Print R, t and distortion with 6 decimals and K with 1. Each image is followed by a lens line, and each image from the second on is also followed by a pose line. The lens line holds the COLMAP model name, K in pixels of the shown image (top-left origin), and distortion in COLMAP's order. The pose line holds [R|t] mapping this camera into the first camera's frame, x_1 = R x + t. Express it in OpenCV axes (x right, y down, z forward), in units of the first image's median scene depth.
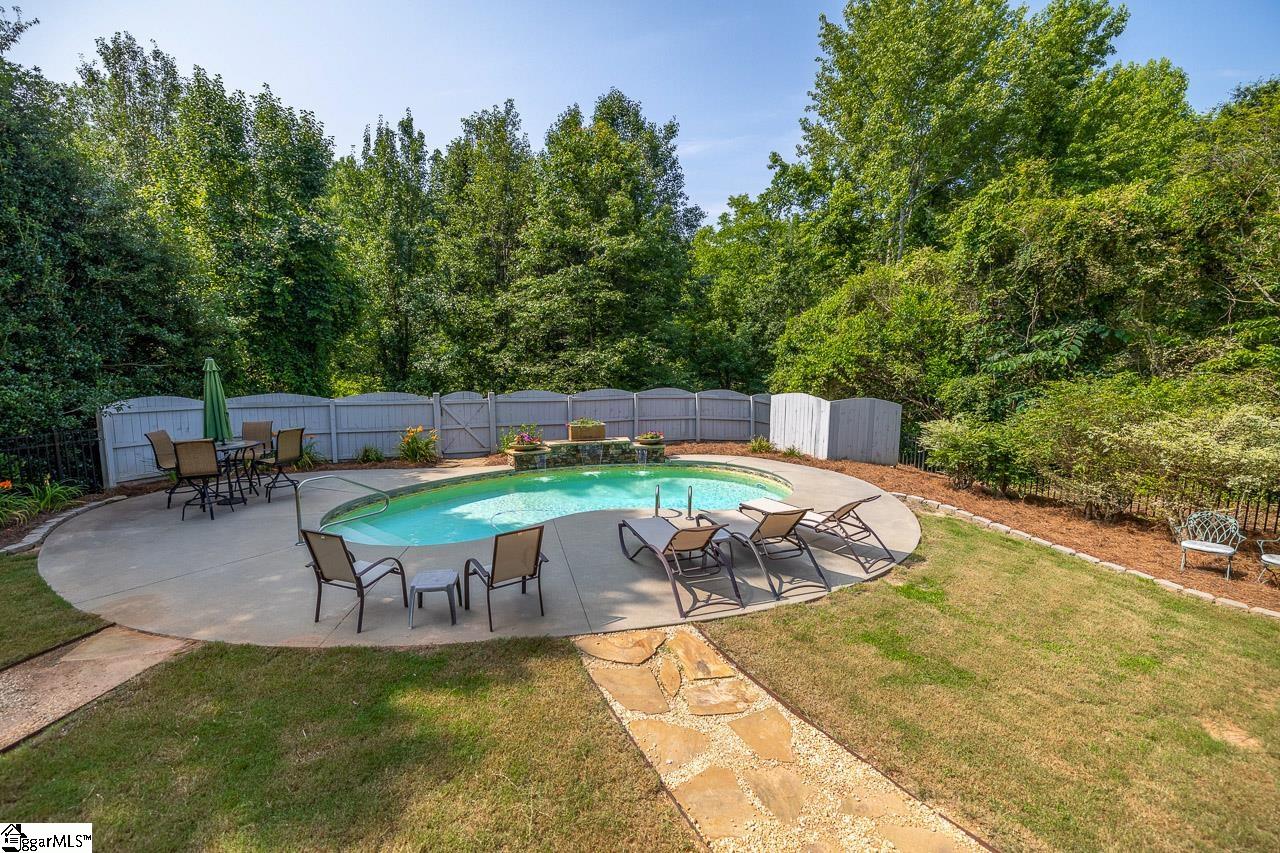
lens RADIAL K [[543.6, 0, 640.0], [0, 543.6, 426.5], [0, 0, 1]] dist [-0.001712, -0.000206]
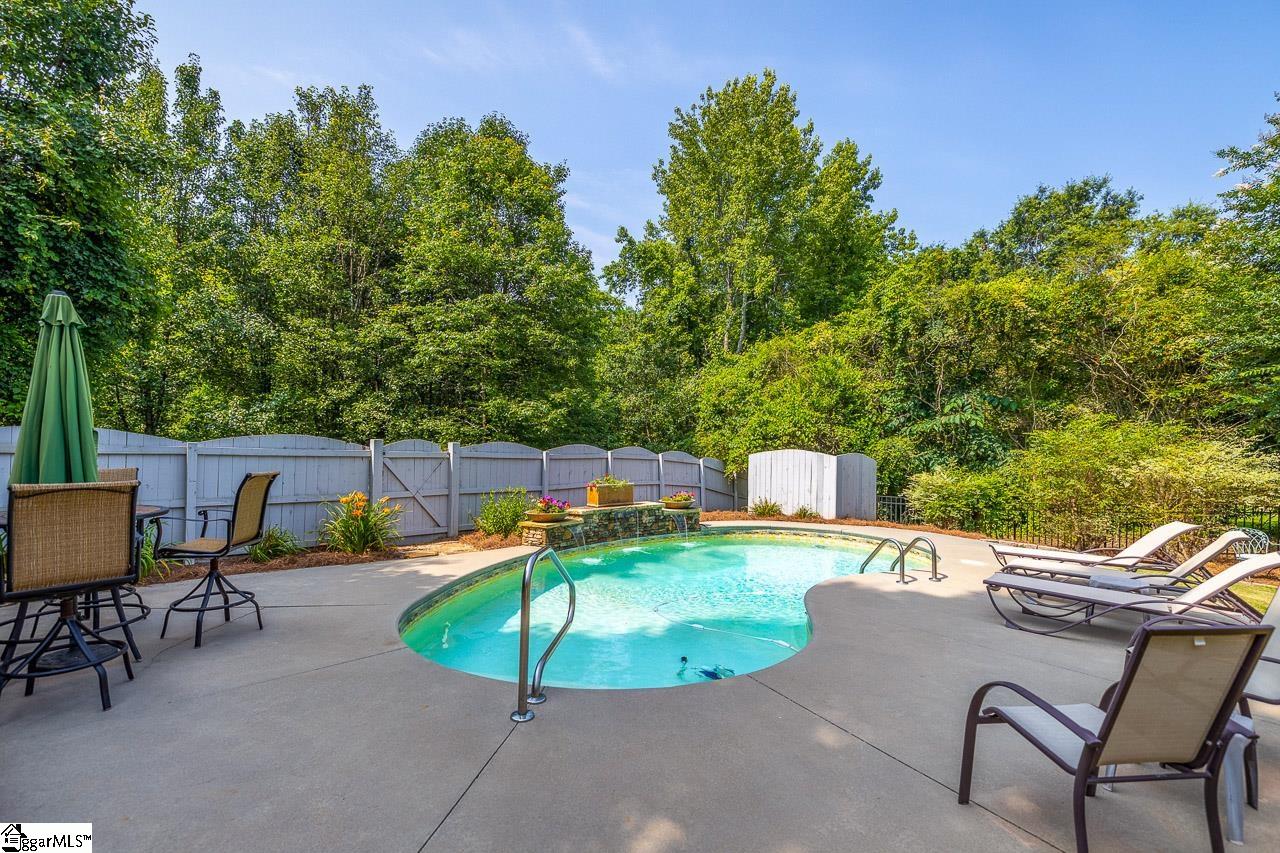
lens RADIAL K [[561.3, 0, 641.6], [0, 561.3, 438.9], [0, 0, 1]] dist [0.001942, -0.000024]
pose [[0.886914, 0.017982, 0.461585, -0.383782], [0.050120, 0.989597, -0.134855, 0.037451], [-0.459208, 0.142740, 0.876786, 0.287403]]
